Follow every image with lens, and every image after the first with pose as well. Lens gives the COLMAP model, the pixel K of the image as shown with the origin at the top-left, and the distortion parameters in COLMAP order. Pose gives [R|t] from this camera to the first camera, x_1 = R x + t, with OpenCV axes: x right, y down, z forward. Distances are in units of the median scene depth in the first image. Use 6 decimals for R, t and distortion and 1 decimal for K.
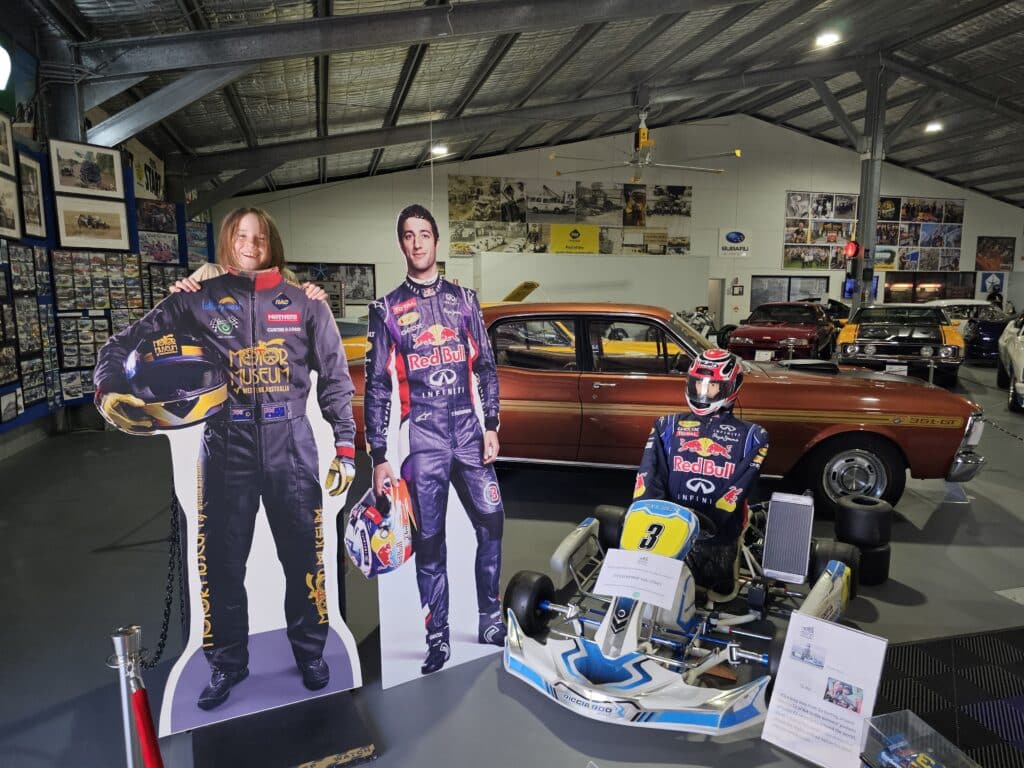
lens RADIAL K [[682.2, 0, 511.7], [0, 682.2, 386.8], [0, 0, 1]] dist [0.003479, -0.005598]
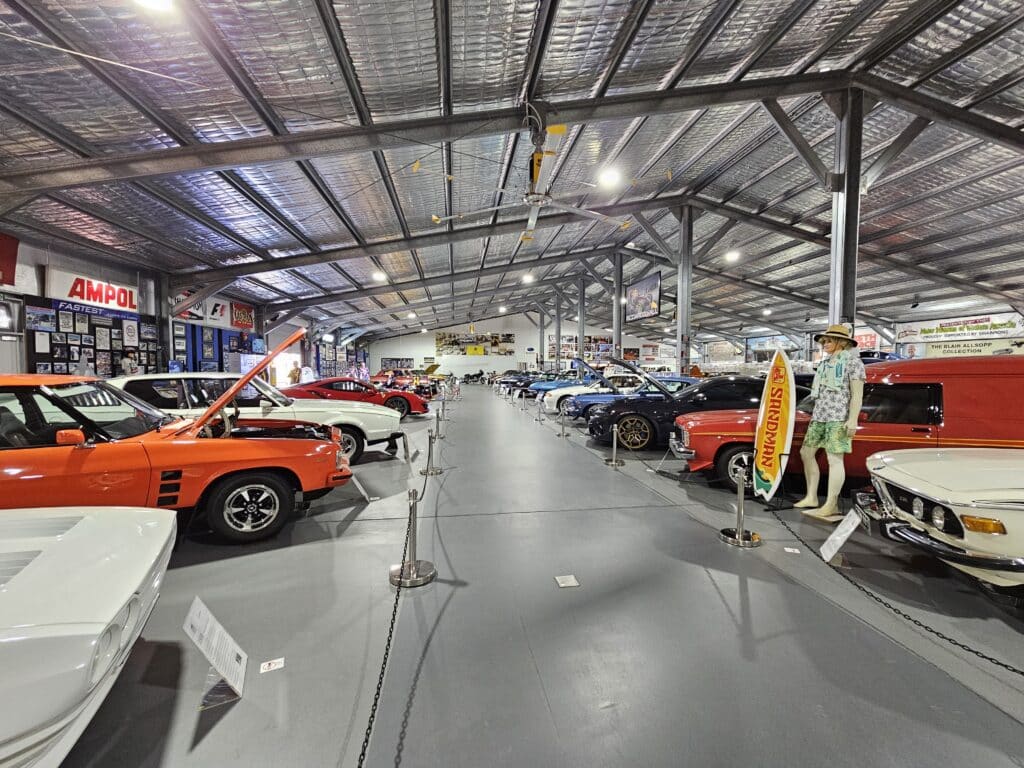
lens RADIAL K [[411.0, 0, 512.7], [0, 411.0, 382.5], [0, 0, 1]] dist [-0.000111, -0.000003]
pose [[0.991944, 0.012564, -0.126053, 0.511049], [-0.023900, 0.995760, -0.088829, 0.105845], [0.124403, 0.091126, 0.988038, -0.899260]]
